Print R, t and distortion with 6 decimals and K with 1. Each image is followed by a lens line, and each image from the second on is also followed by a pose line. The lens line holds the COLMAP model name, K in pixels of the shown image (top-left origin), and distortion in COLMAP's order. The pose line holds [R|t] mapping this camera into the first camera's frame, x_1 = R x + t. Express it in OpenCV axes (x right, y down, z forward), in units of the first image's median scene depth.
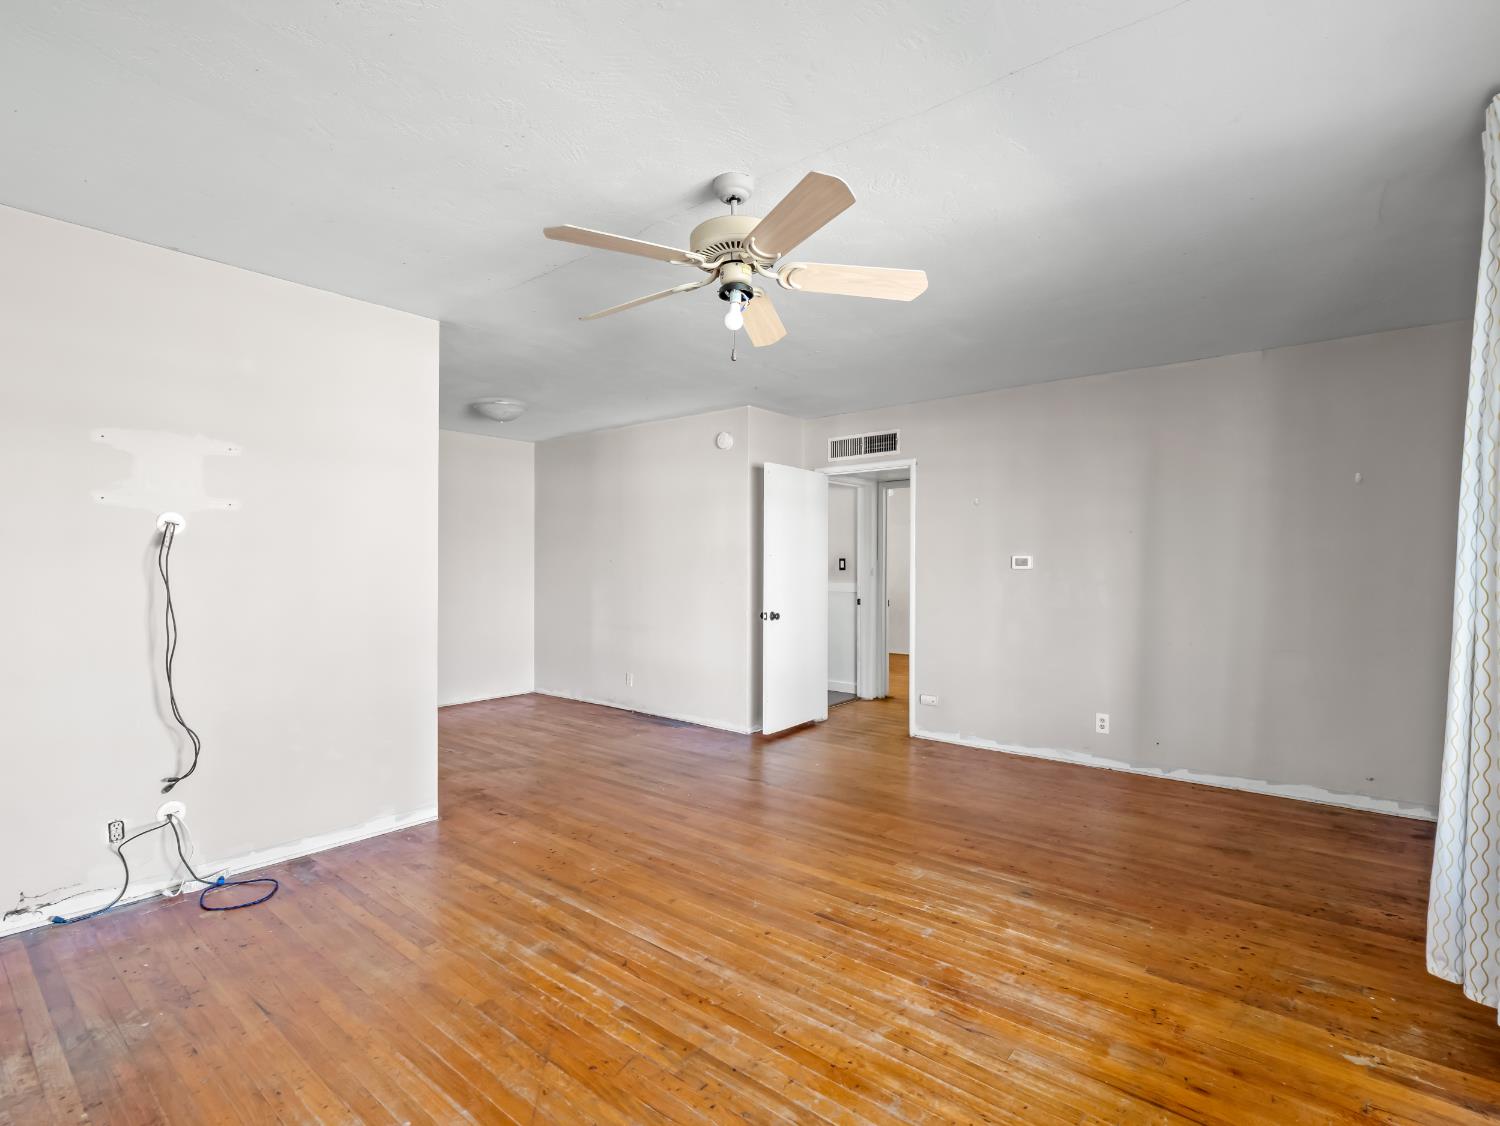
lens RADIAL K [[731.0, 0, 750.7], [0, 731.0, 565.4], [0, 0, 1]] dist [-0.015293, 0.000124]
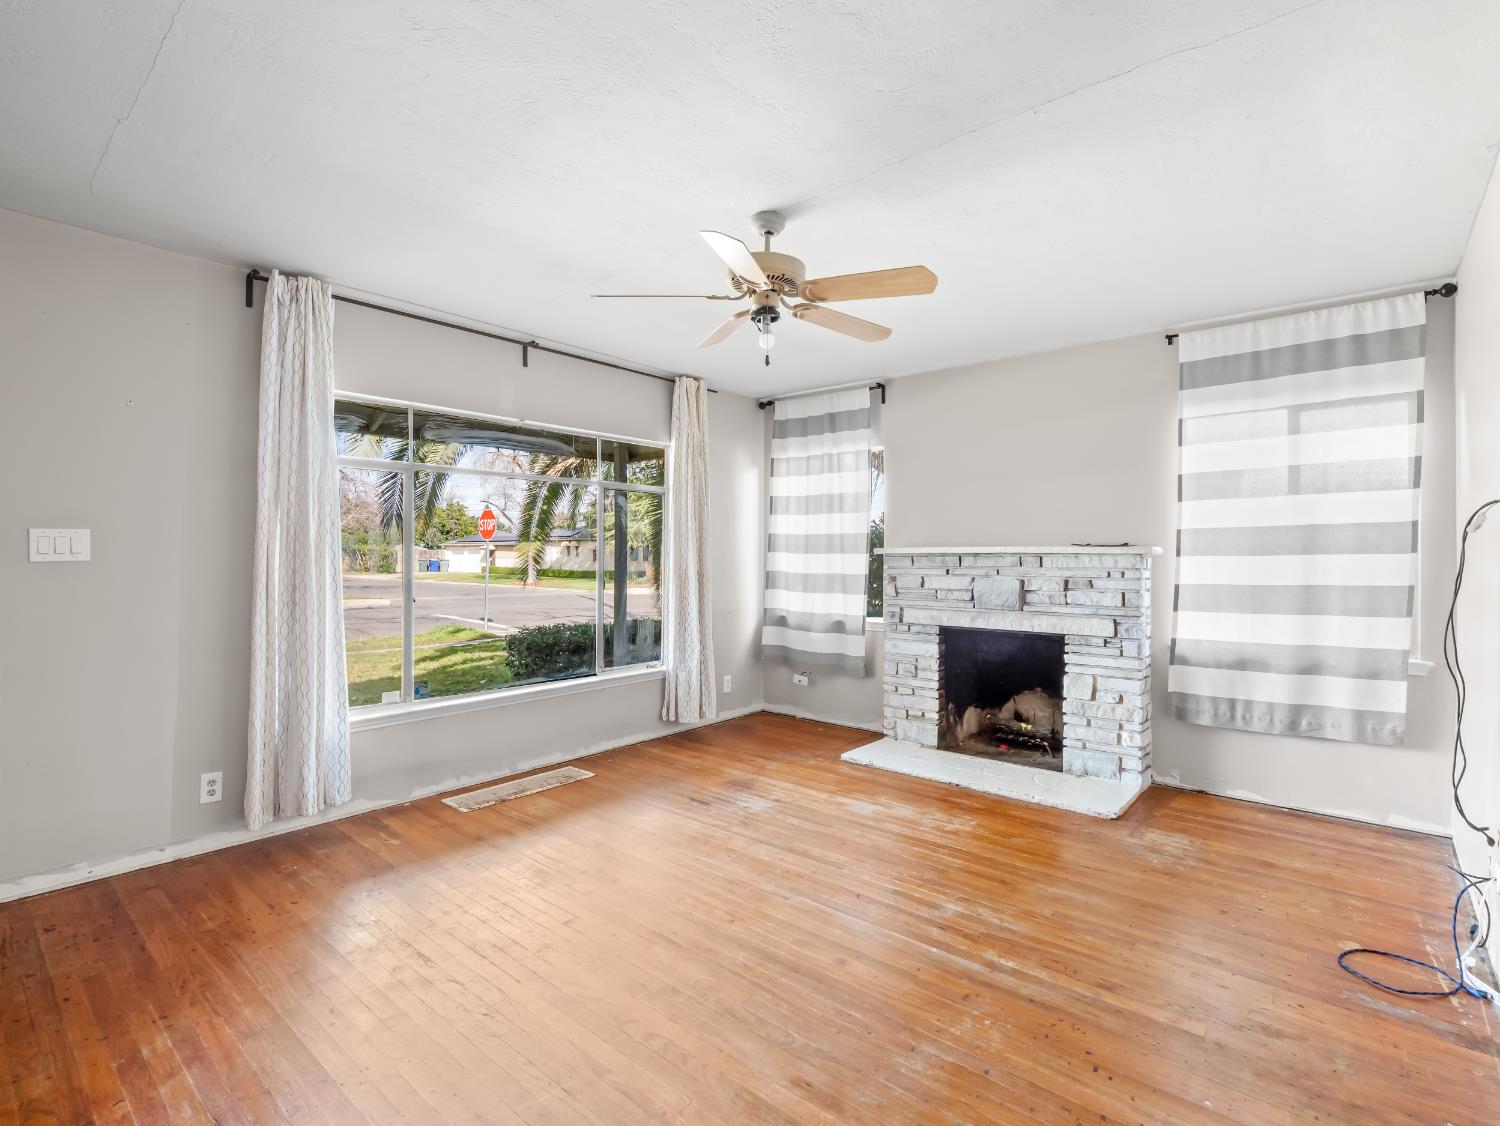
lens RADIAL K [[731.0, 0, 749.1], [0, 731.0, 560.9], [0, 0, 1]] dist [-0.015293, 0.000124]
pose [[-0.999747, -0.006477, 0.021563, -0.018717], [-0.006301, 0.999946, 0.008220, 0.002448], [-0.021615, 0.008082, -0.999734, 2.005583]]
